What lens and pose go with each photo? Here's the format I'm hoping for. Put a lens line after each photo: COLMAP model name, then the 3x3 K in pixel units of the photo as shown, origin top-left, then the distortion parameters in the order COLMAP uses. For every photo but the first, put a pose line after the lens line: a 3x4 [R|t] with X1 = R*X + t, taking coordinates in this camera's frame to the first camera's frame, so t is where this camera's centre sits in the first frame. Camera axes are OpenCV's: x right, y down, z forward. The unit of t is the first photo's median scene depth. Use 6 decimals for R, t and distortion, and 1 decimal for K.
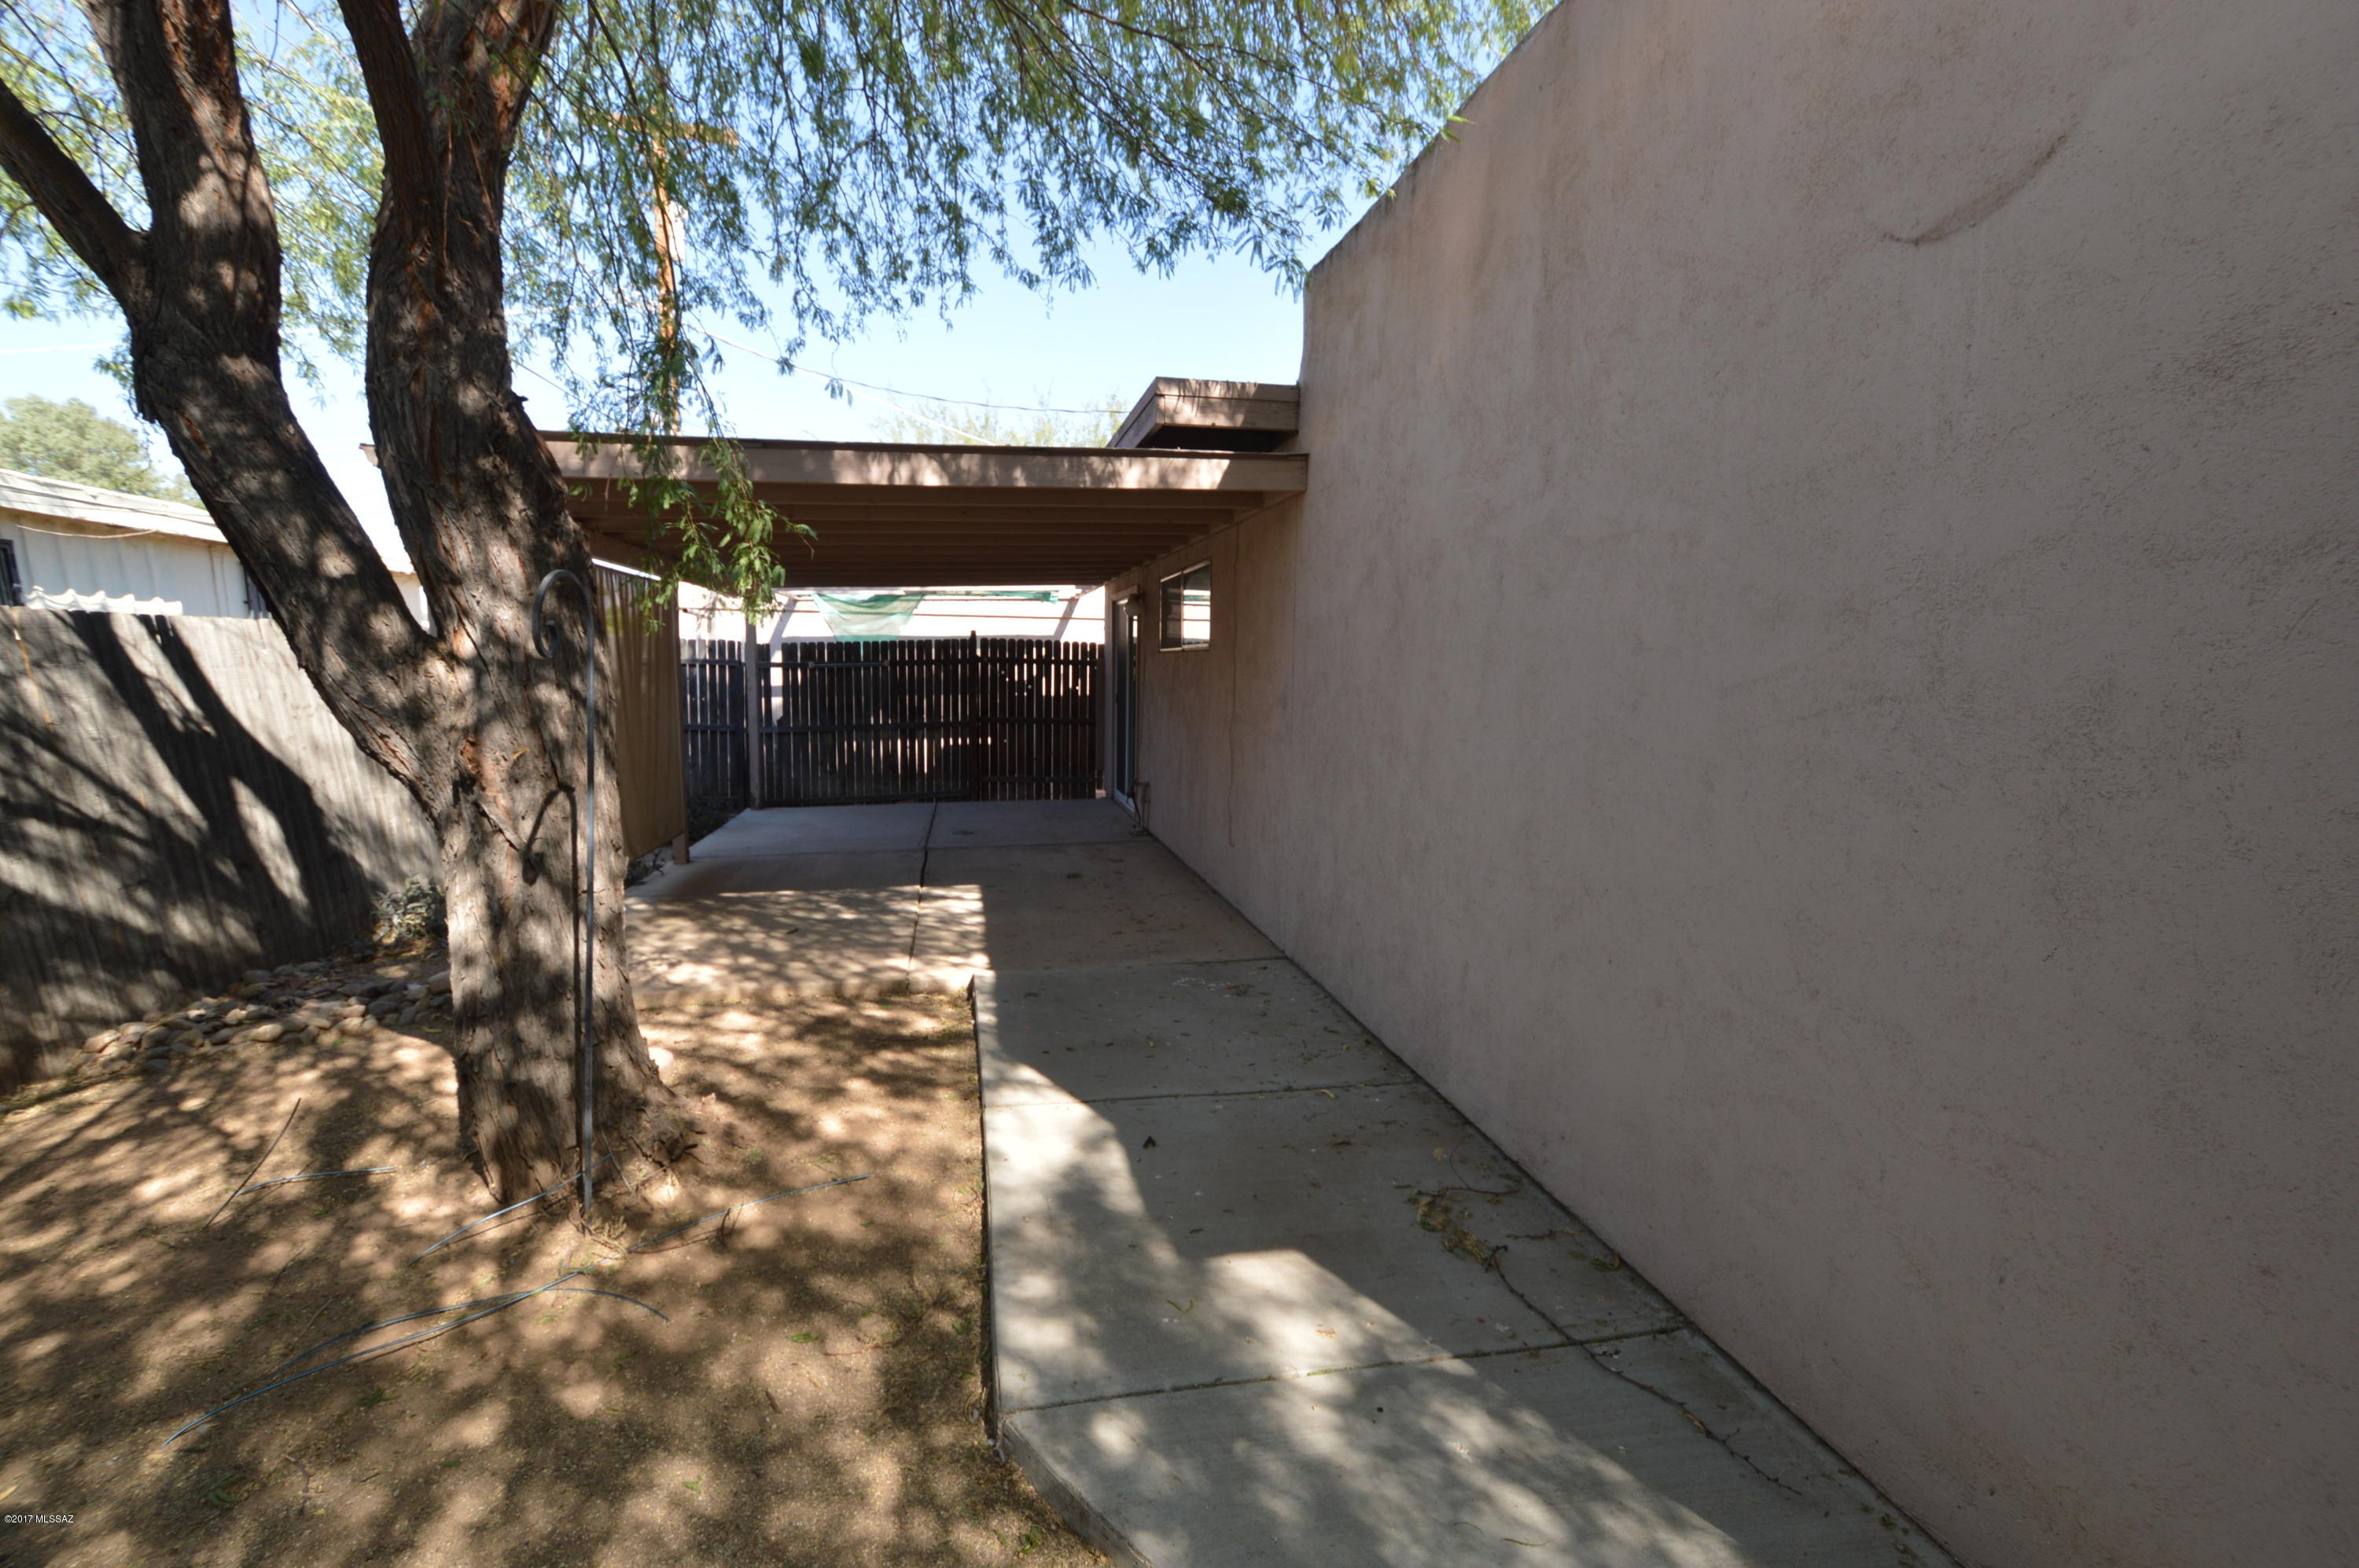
lens RADIAL K [[1086.8, 0, 1179.5], [0, 1086.8, 784.0], [0, 0, 1]] dist [-0.000160, -0.000043]
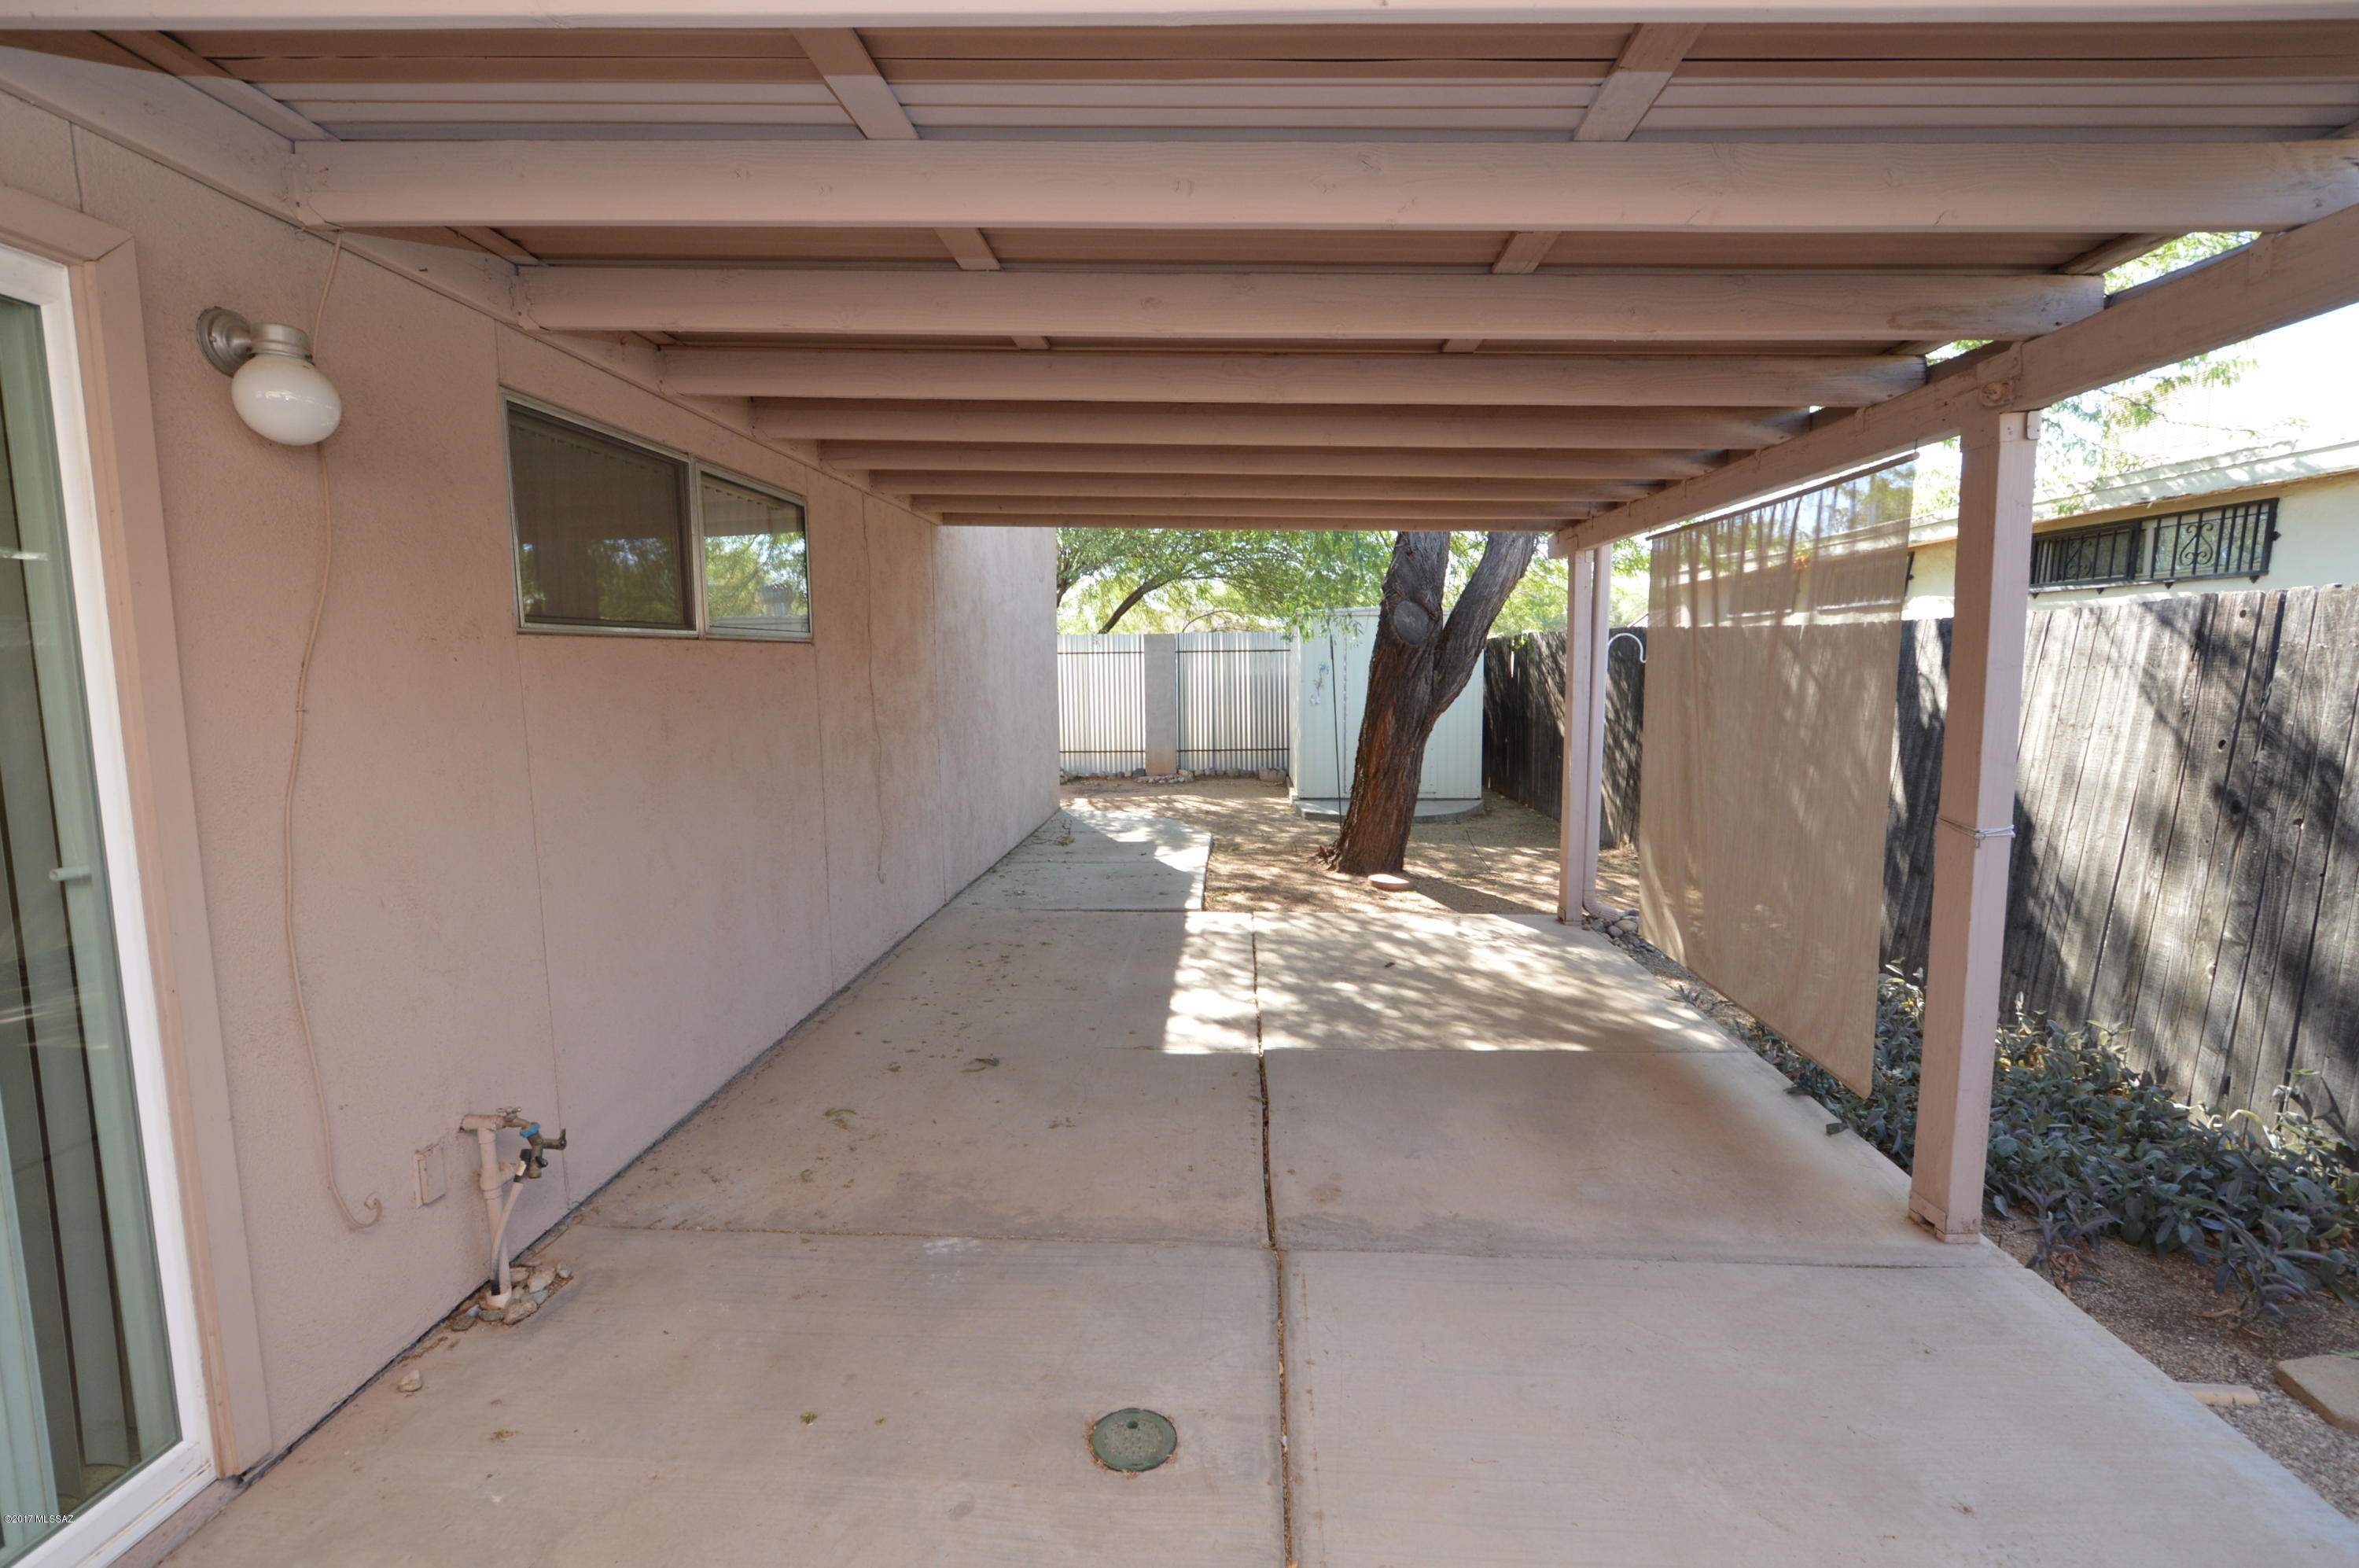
lens RADIAL K [[1086.8, 0, 1179.5], [0, 1086.8, 784.0], [0, 0, 1]] dist [-0.000160, -0.000043]
pose [[-0.969192, -0.030141, 0.244455, -0.392573], [0.025398, 0.974964, 0.220908, -0.203761], [-0.244993, 0.220311, -0.944162, 1.809312]]
